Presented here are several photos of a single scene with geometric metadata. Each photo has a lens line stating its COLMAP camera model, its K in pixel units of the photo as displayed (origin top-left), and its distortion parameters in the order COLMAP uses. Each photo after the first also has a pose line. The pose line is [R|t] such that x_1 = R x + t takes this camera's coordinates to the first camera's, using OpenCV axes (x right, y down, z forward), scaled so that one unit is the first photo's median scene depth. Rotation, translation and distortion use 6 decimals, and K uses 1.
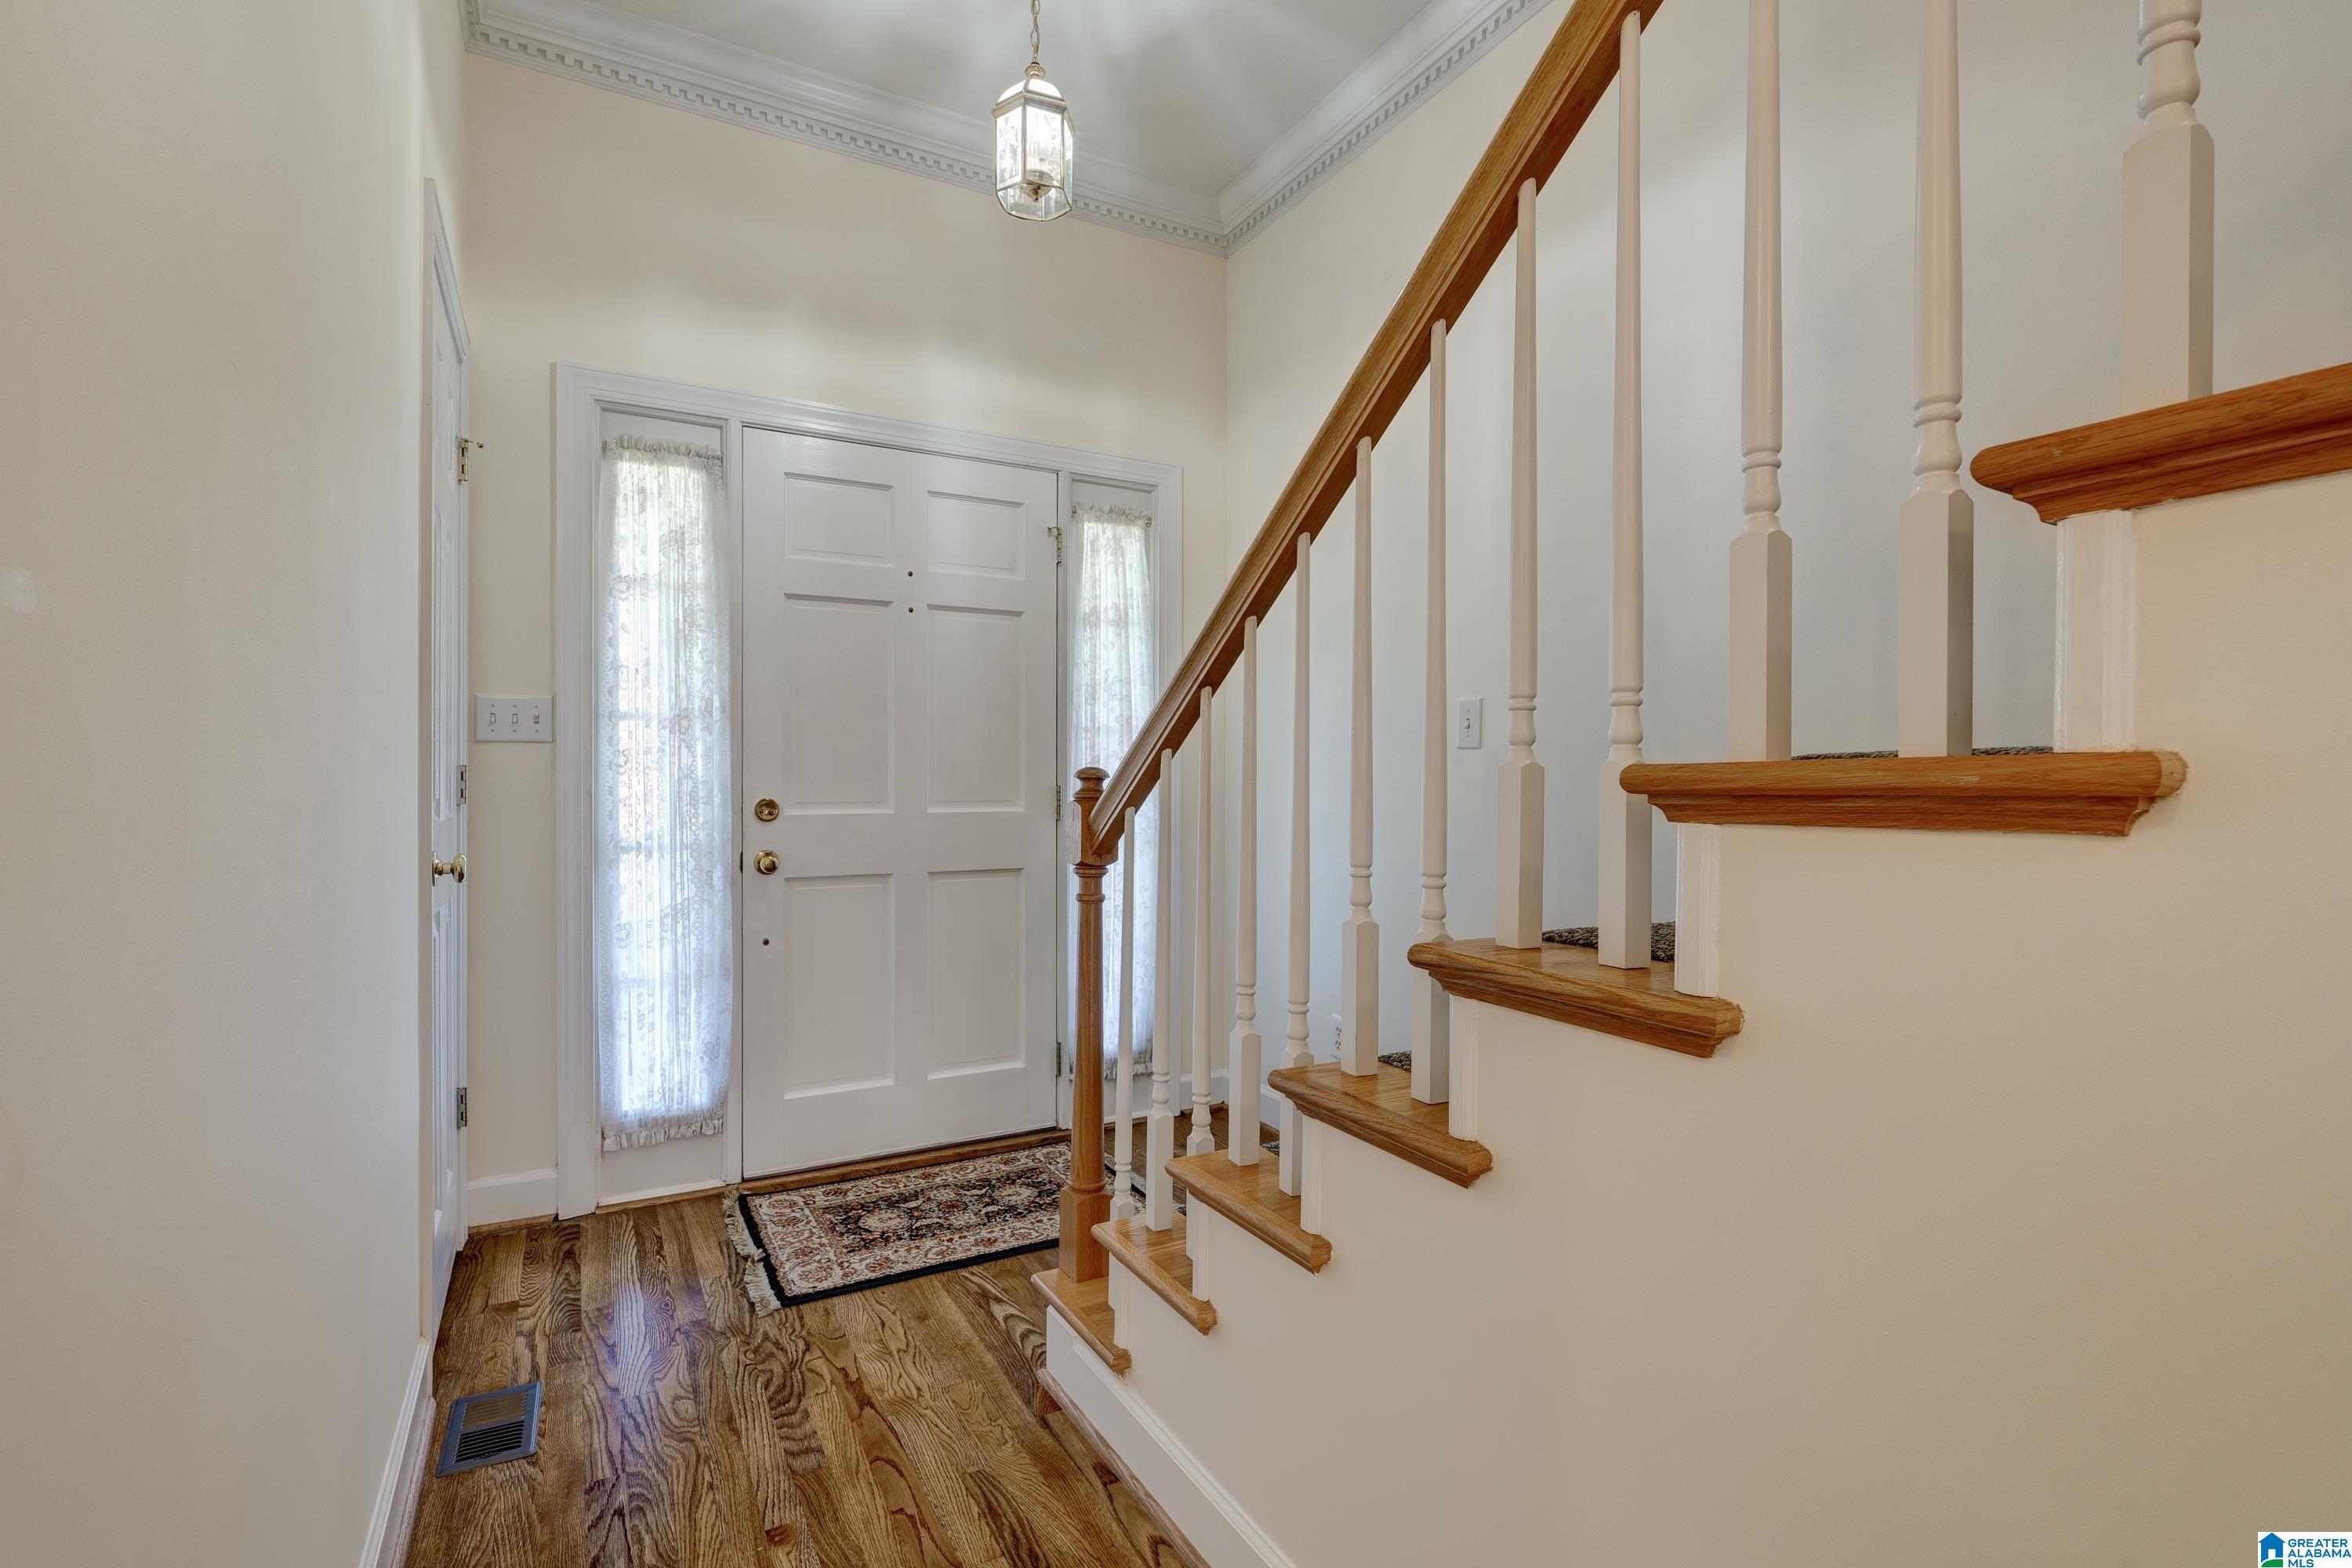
lens RADIAL K [[1069.2, 0, 1162.5], [0, 1069.2, 796.6], [0, 0, 1]] dist [-0.003591, -0.000005]
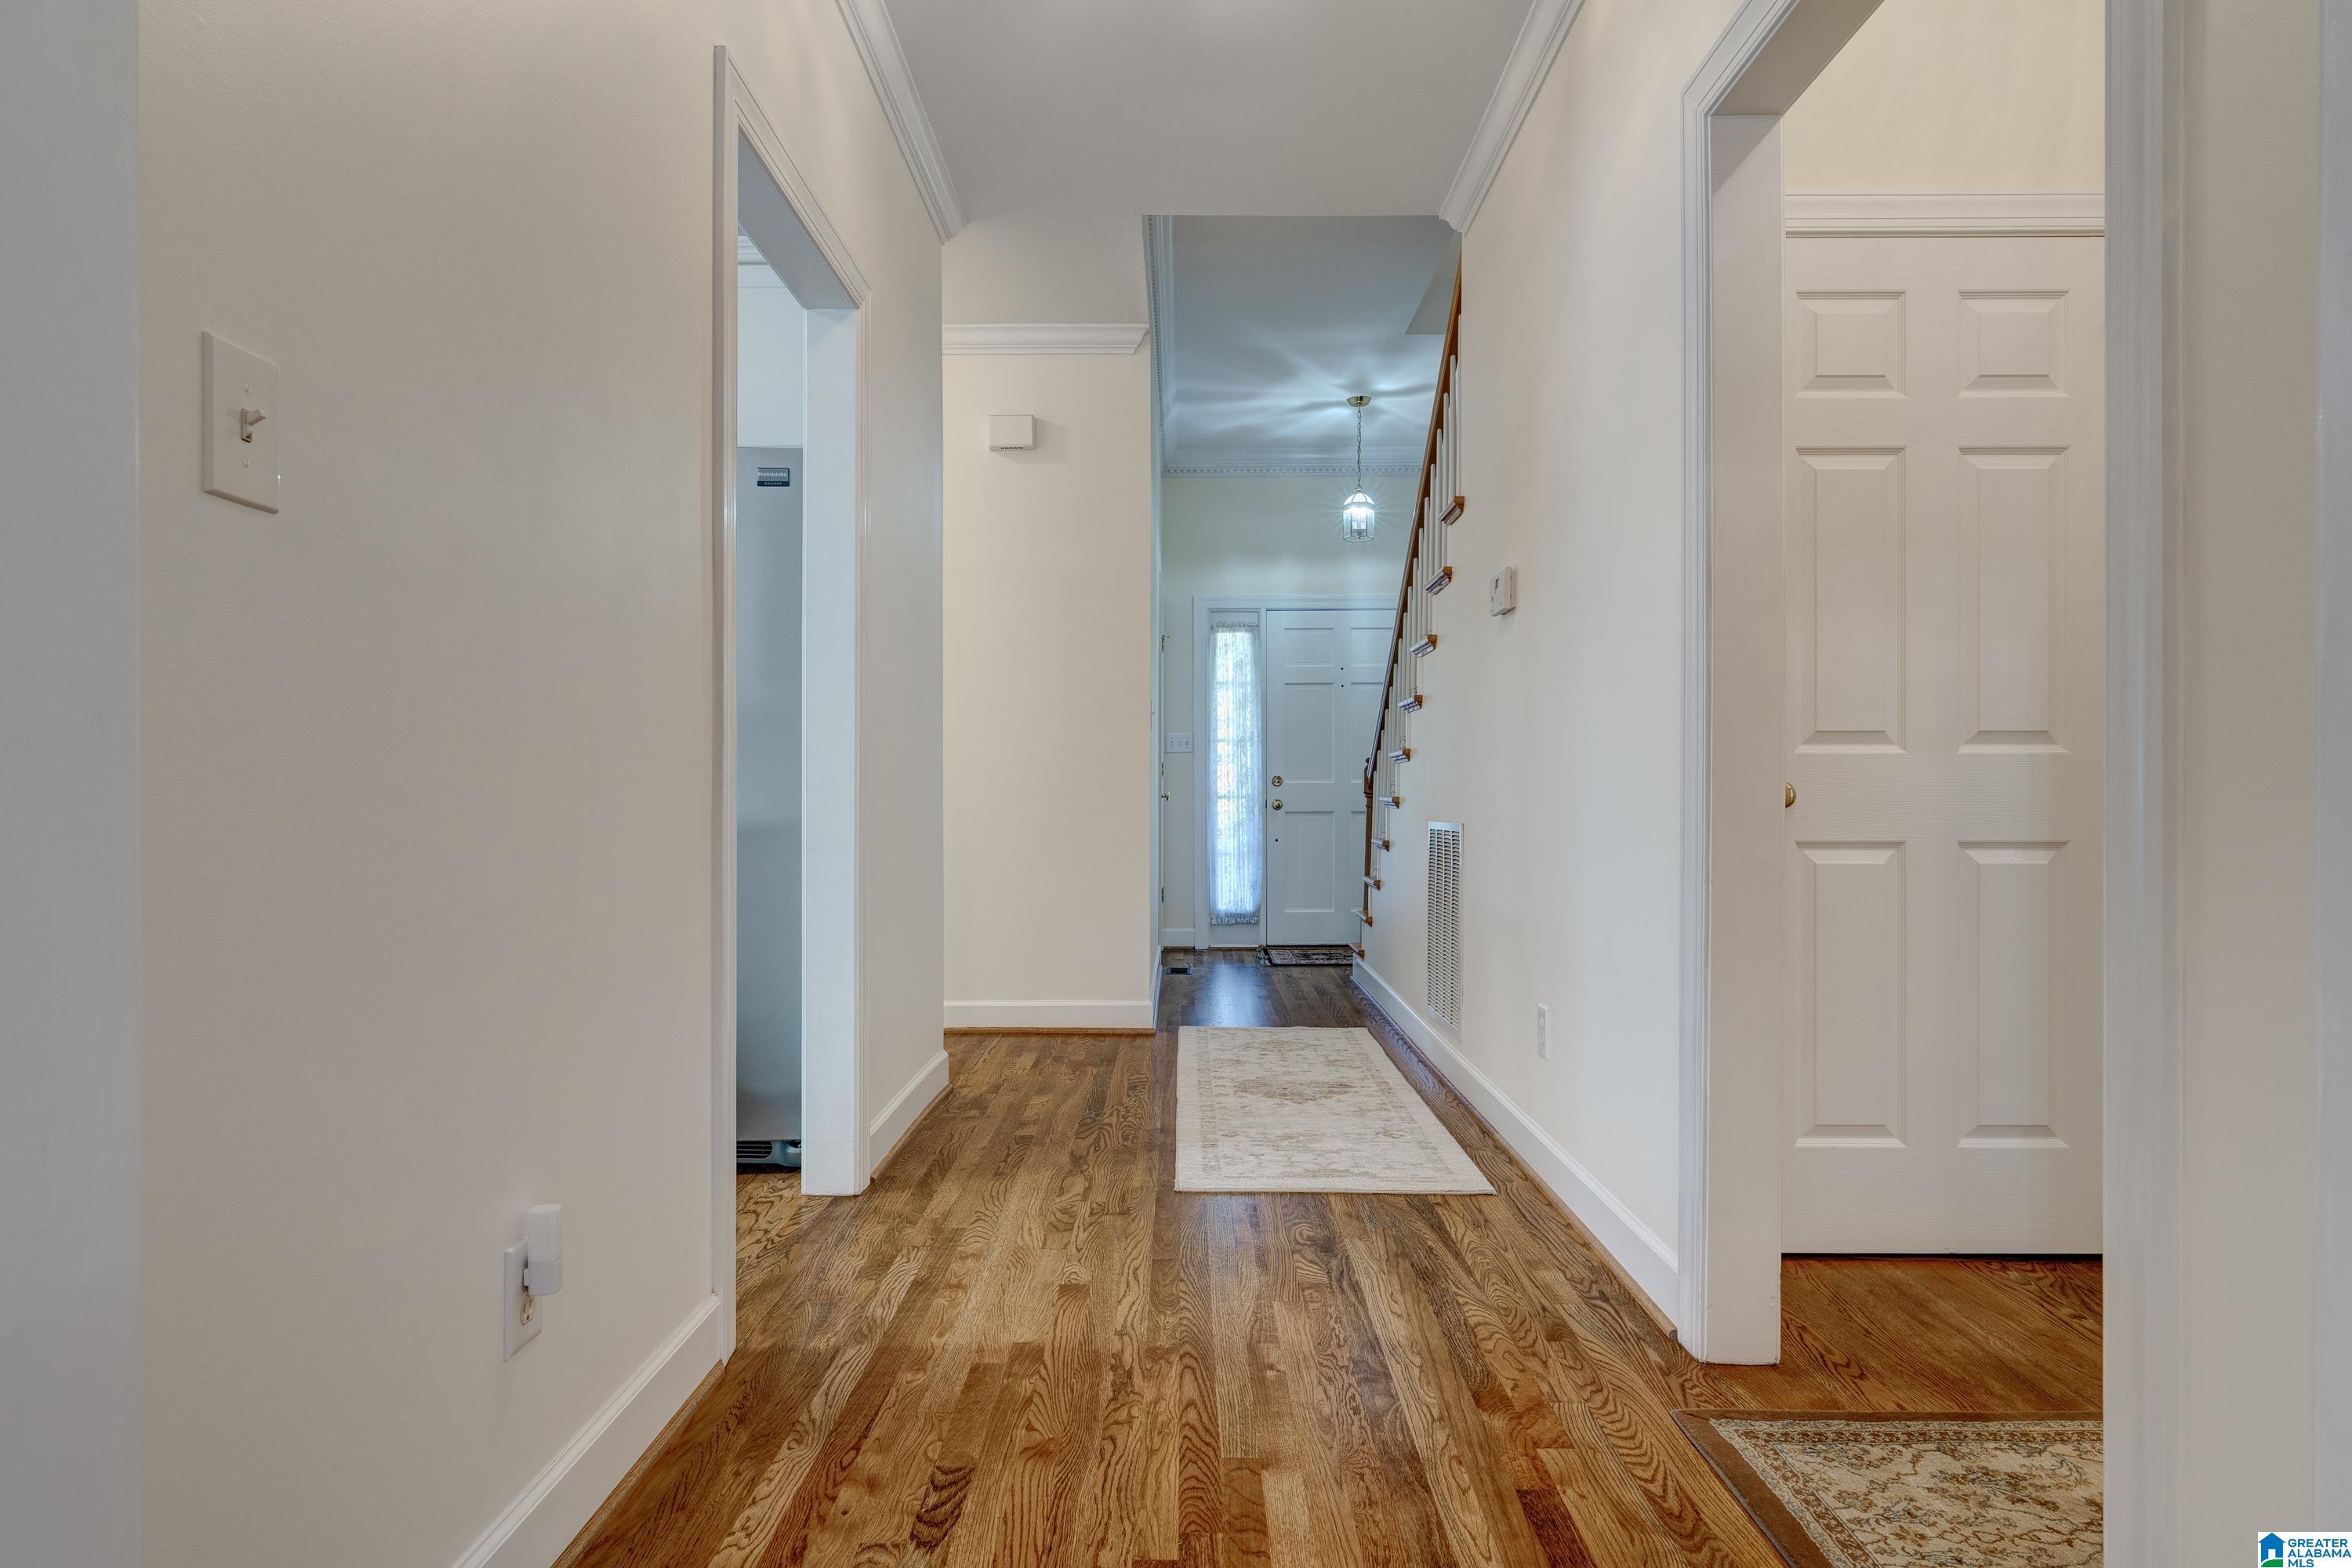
lens RADIAL K [[1288.3, 0, 1174.6], [0, 1288.3, 786.4], [0, 0, 1]] dist [-0.000169, -0.000009]
pose [[0.867355, -0.003232, -0.497679, 0.812288], [-0.000248, 0.999976, -0.006925, 0.044663], [0.497690, 0.006130, 0.867333, -1.492120]]
